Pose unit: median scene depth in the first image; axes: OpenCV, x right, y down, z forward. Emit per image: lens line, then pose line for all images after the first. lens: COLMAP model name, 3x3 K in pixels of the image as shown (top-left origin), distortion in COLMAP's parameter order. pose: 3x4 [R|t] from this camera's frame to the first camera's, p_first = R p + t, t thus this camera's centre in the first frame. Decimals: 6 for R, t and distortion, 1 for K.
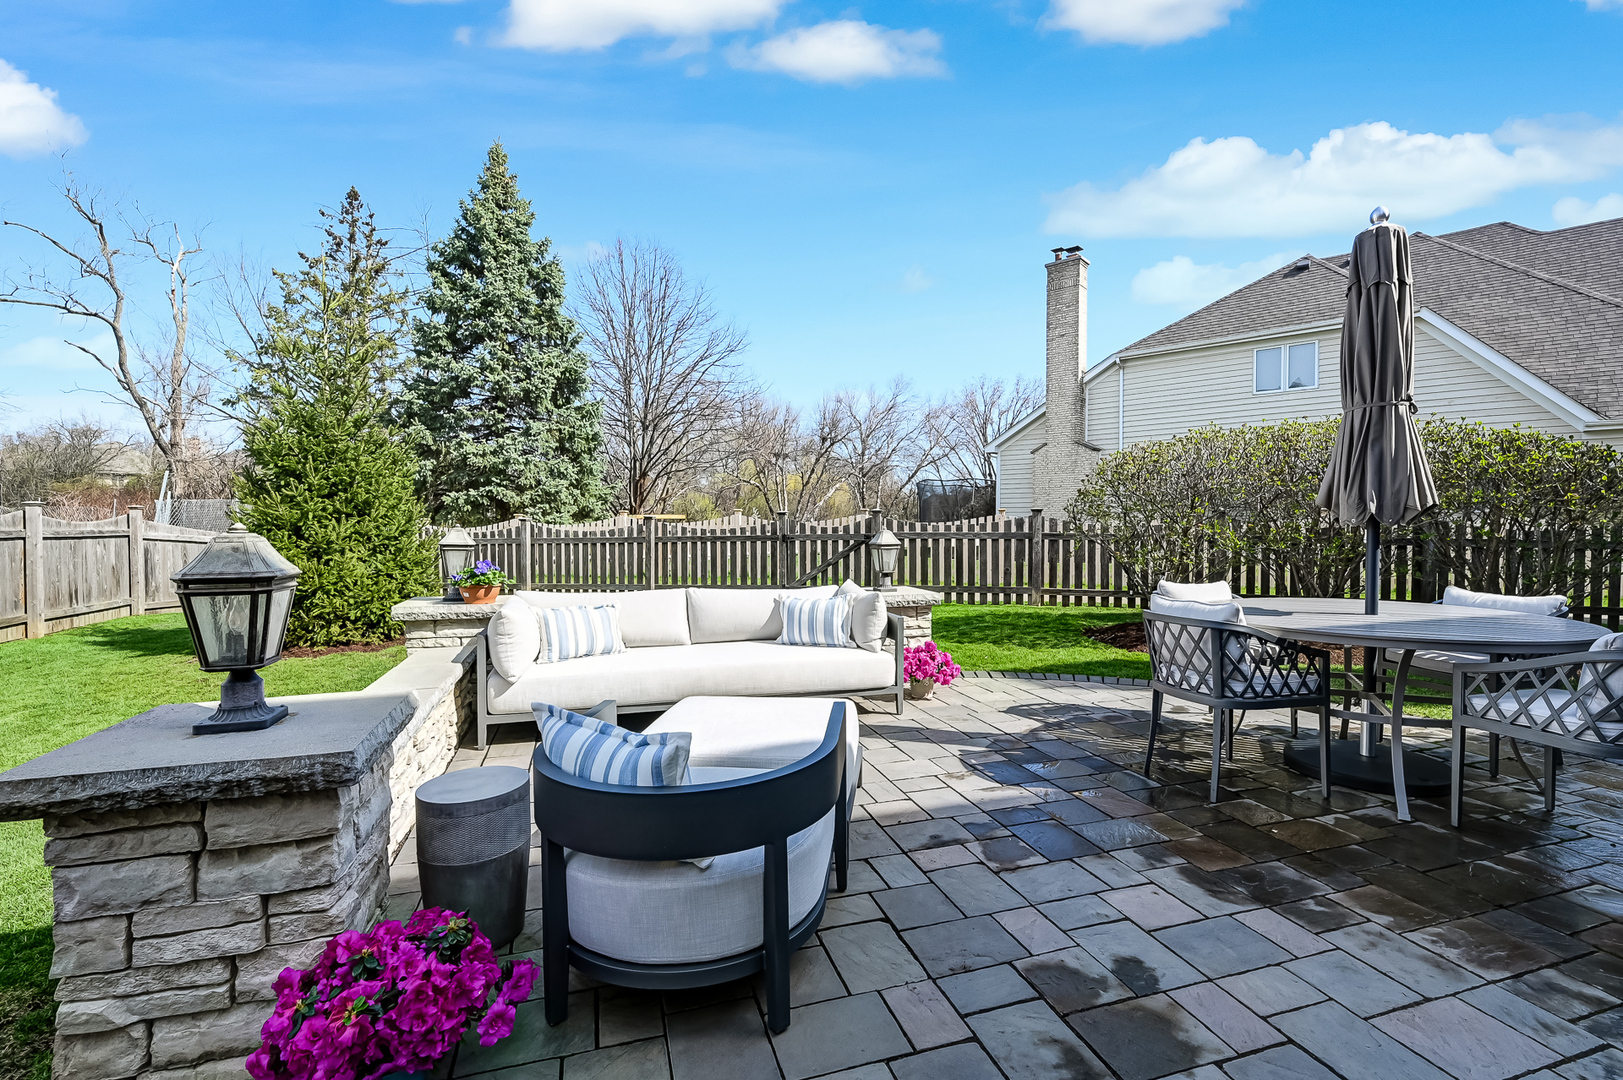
lens RADIAL K [[727.8, 0, 819.8], [0, 727.8, 522.7], [0, 0, 1]] dist [0.002495, 0.000453]
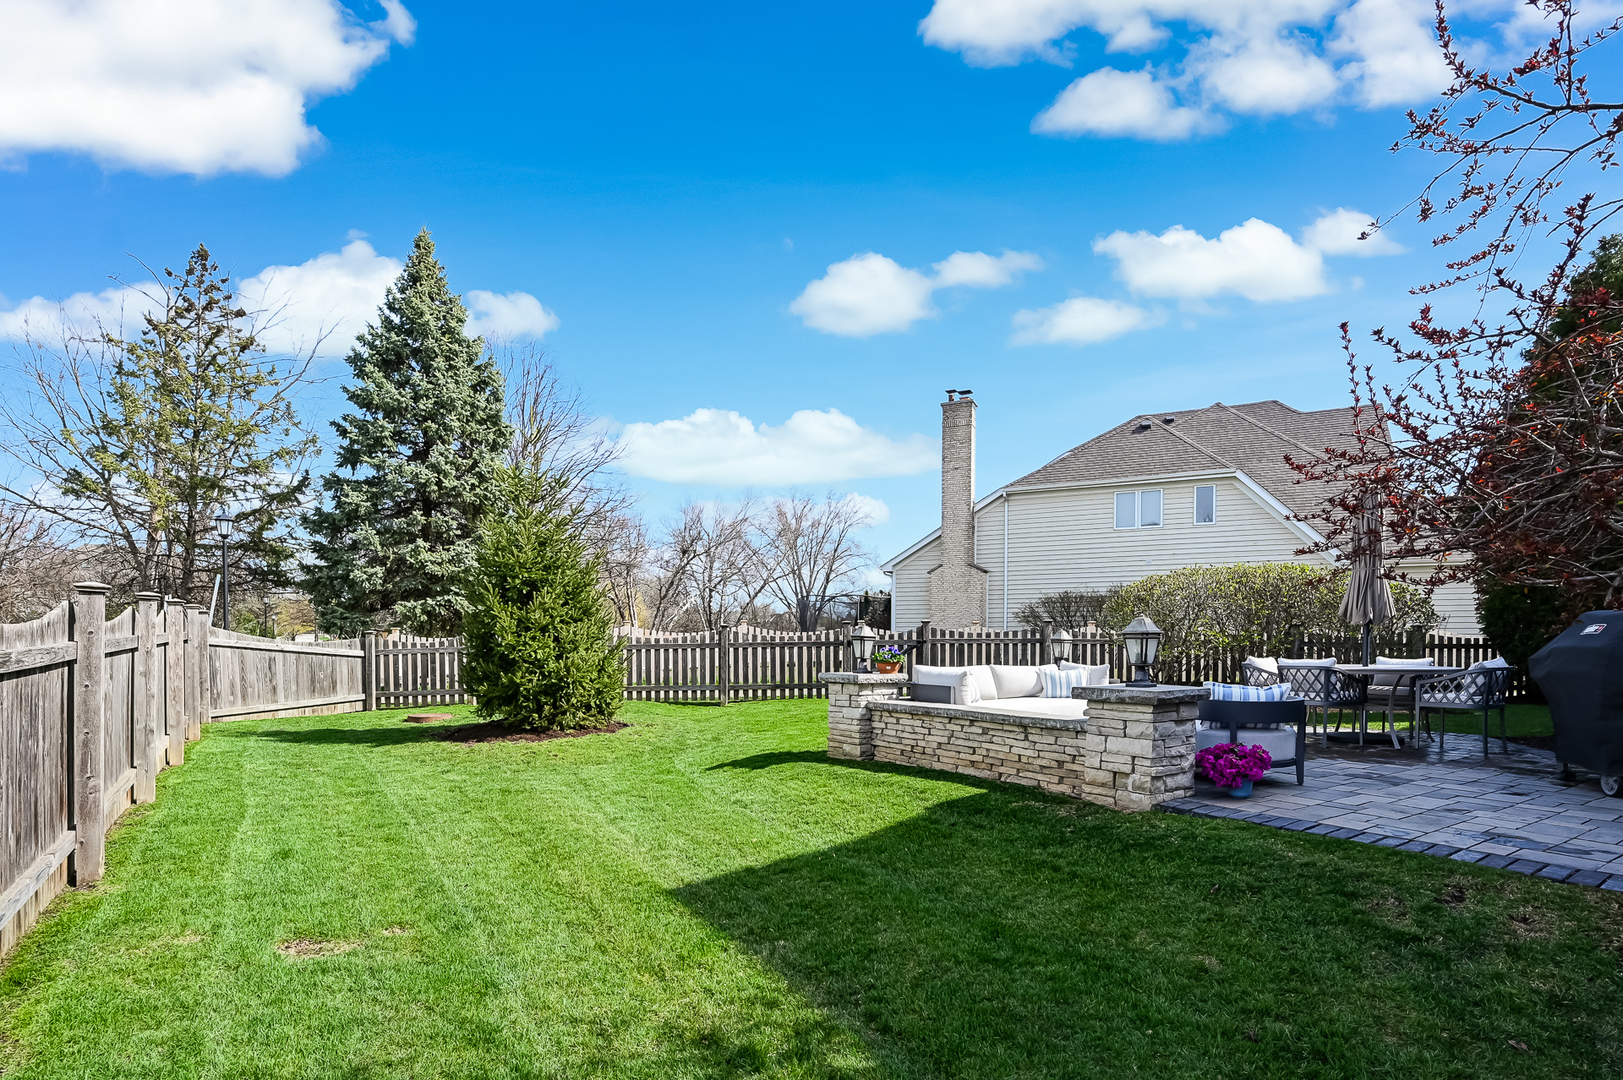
lens RADIAL K [[800.6, 0, 812.6], [0, 800.6, 640.7], [0, 0, 1]] dist [0.012831, 0.000235]
pose [[0.961239, 0.000453, 0.275717, -0.276321], [-0.000485, 1.000000, 0.000047, 0.009475], [-0.275717, -0.000178, 0.961239, -0.156298]]
